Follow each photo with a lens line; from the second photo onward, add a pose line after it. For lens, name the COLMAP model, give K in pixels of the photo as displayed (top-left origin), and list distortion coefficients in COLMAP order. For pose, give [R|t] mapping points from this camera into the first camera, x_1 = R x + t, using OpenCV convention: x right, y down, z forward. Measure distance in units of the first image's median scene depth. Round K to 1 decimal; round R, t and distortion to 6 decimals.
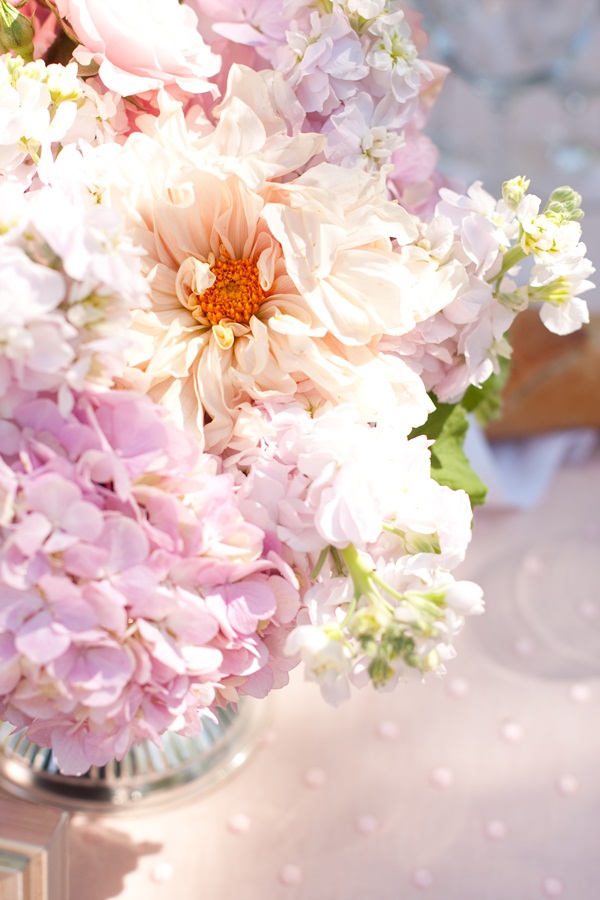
lens RADIAL K [[2223.7, 0, 300.0], [0, 2223.7, 450.0], [0, 0, 1]] dist [-0.093601, -0.806255]
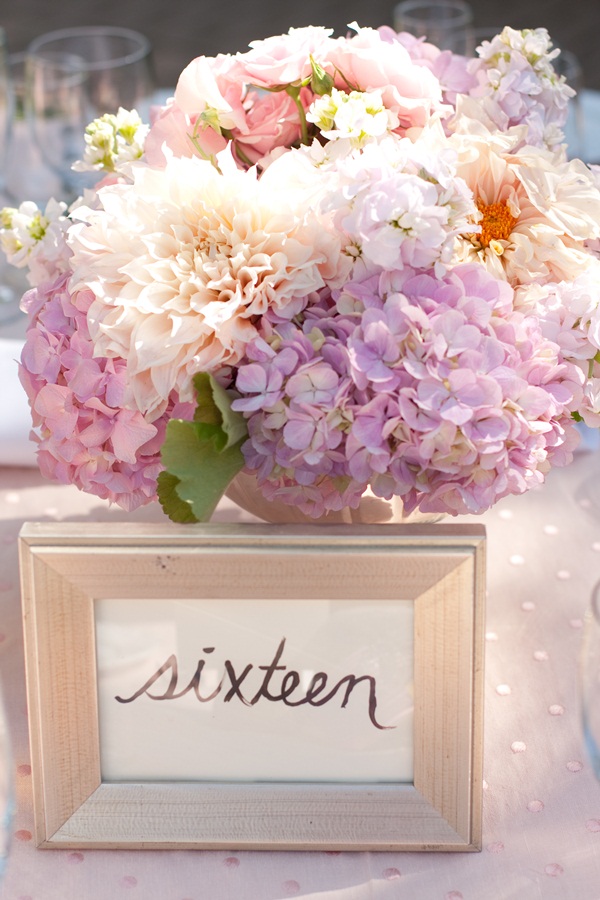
lens RADIAL K [[2223.7, 0, 300.0], [0, 2223.7, 450.0], [0, 0, 1]] dist [-0.093601, -0.806255]
pose [[0.973991, -0.124610, 0.189246, -0.488171], [0.159096, 0.970791, -0.179593, 0.350141], [-0.161339, 0.205030, 0.965367, -0.467423]]
